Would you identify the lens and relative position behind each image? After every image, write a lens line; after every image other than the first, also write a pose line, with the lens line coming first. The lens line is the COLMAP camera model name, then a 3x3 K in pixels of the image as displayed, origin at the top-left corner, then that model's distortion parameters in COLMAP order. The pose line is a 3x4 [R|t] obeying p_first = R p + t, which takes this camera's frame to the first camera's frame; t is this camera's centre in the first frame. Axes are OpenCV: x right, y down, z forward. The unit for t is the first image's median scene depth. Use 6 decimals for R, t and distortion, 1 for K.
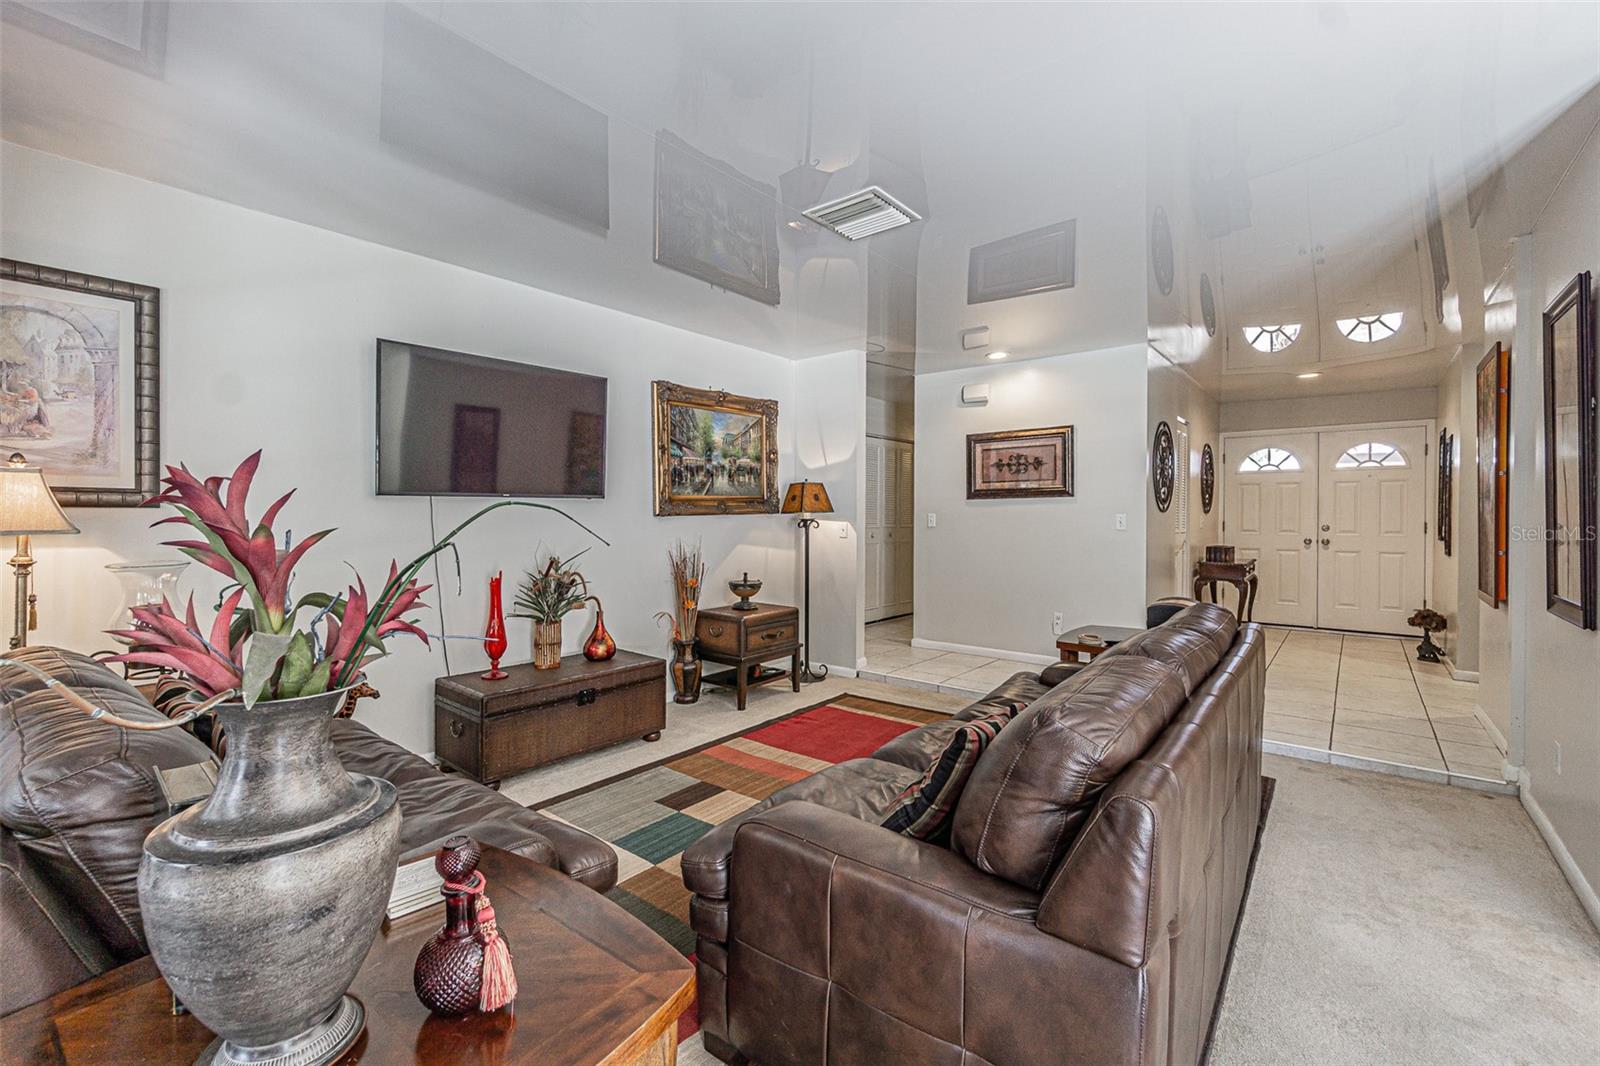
lens RADIAL K [[679.2, 0, 780.4], [0, 679.2, 530.0], [0, 0, 1]] dist [-0.004451, -0.000193]
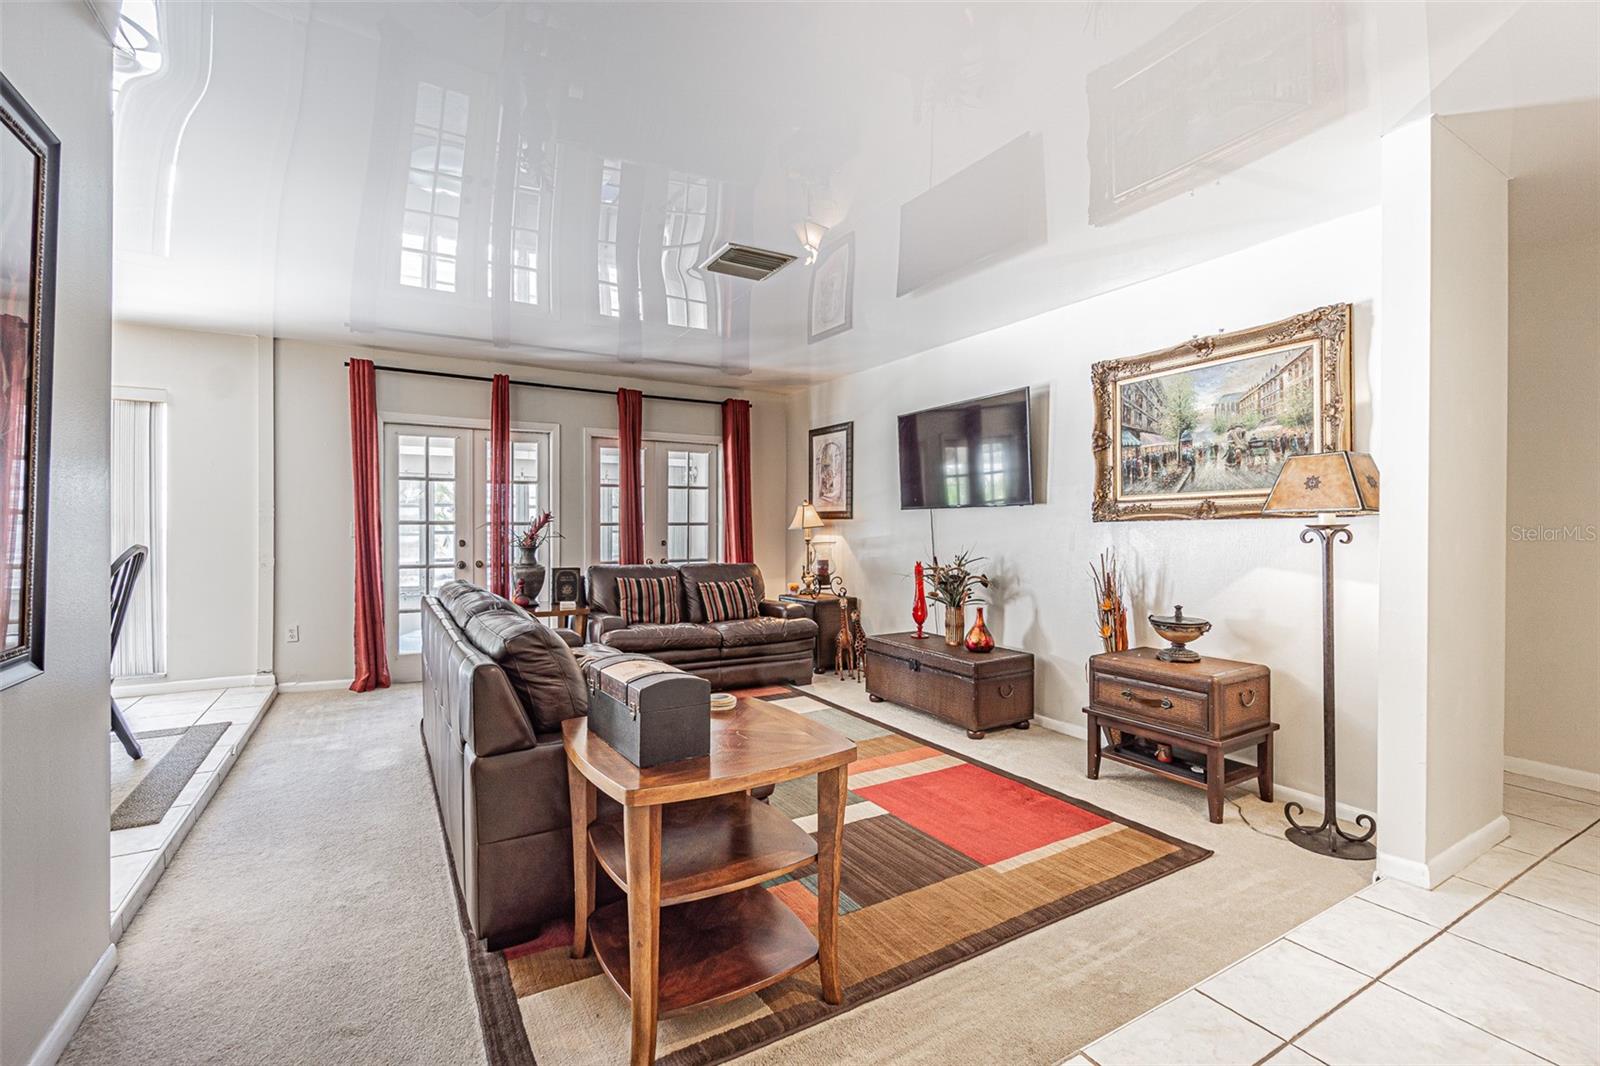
lens RADIAL K [[683.2, 0, 787.9], [0, 683.2, 533.6], [0, 0, 1]] dist [-0.005161, 0.000186]
pose [[-0.329449, 0.006161, -0.944153, 0.711815], [-0.026072, 0.999538, 0.015620, -0.008284], [0.943813, 0.029762, -0.329136, 0.859507]]
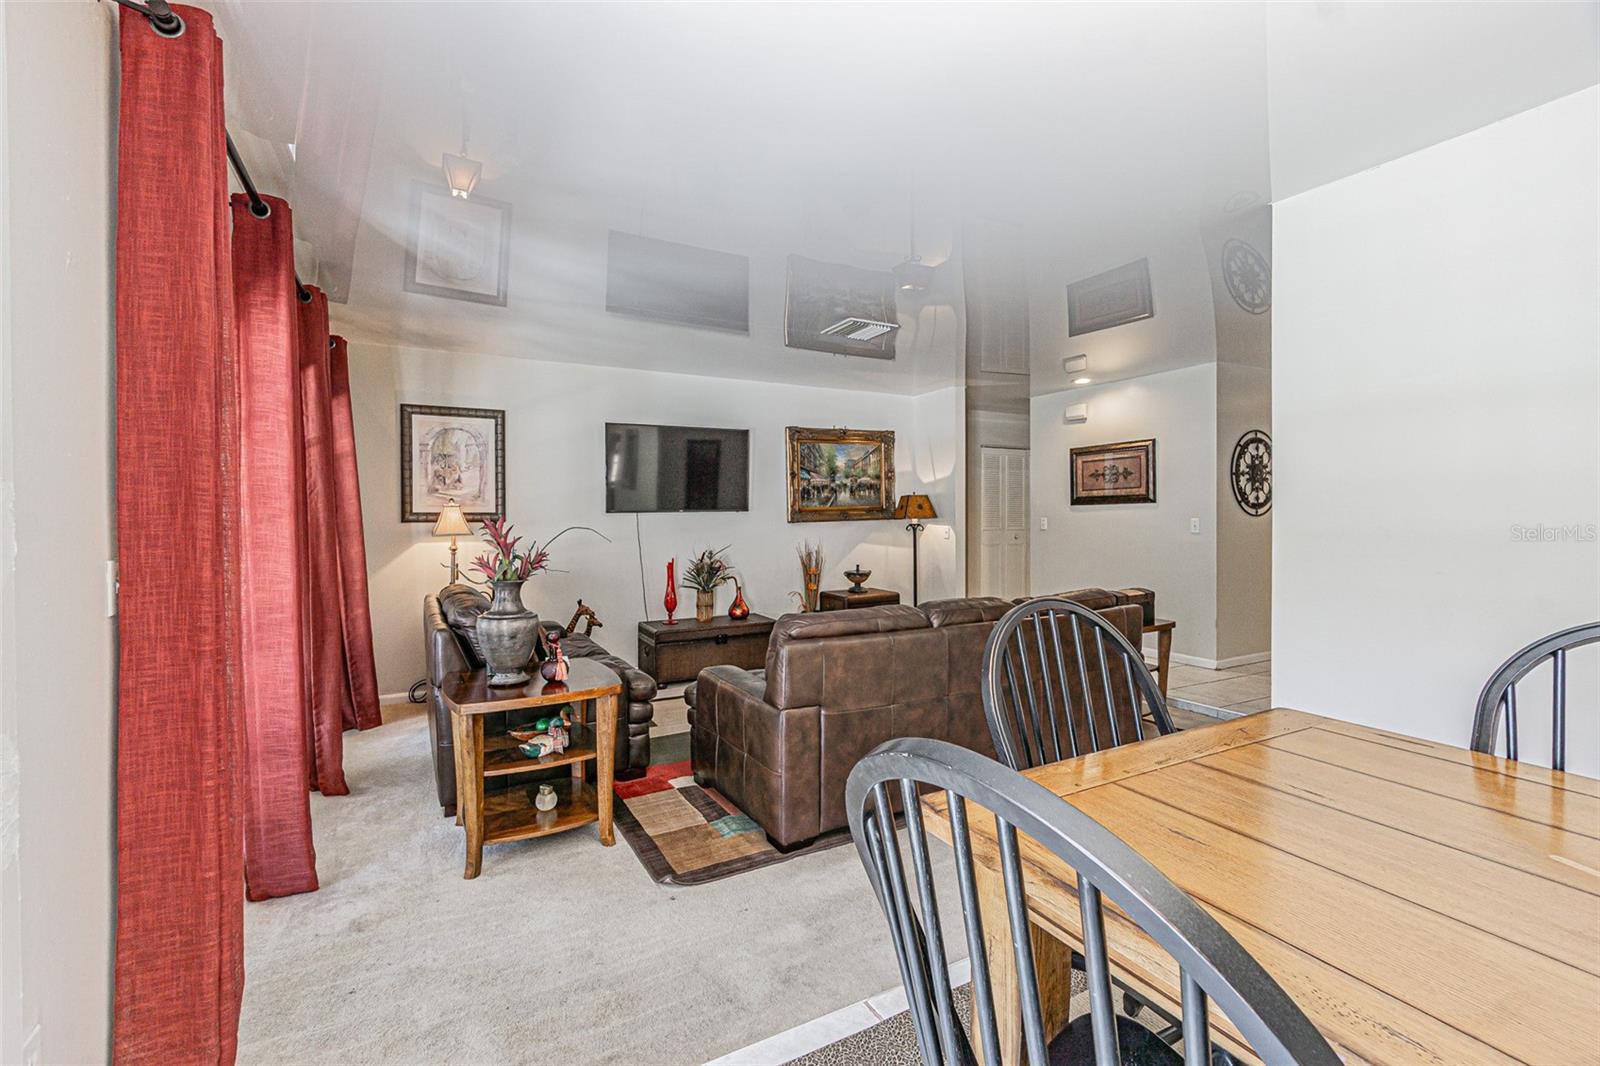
lens RADIAL K [[683.2, 0, 787.9], [0, 683.2, 533.6], [0, 0, 1]] dist [-0.005161, 0.000186]
pose [[0.926153, 0.002908, -0.377136, 0.328864], [-0.000433, 0.999978, 0.006648, -0.006814], [0.377147, -0.005993, 0.926134, -0.293683]]
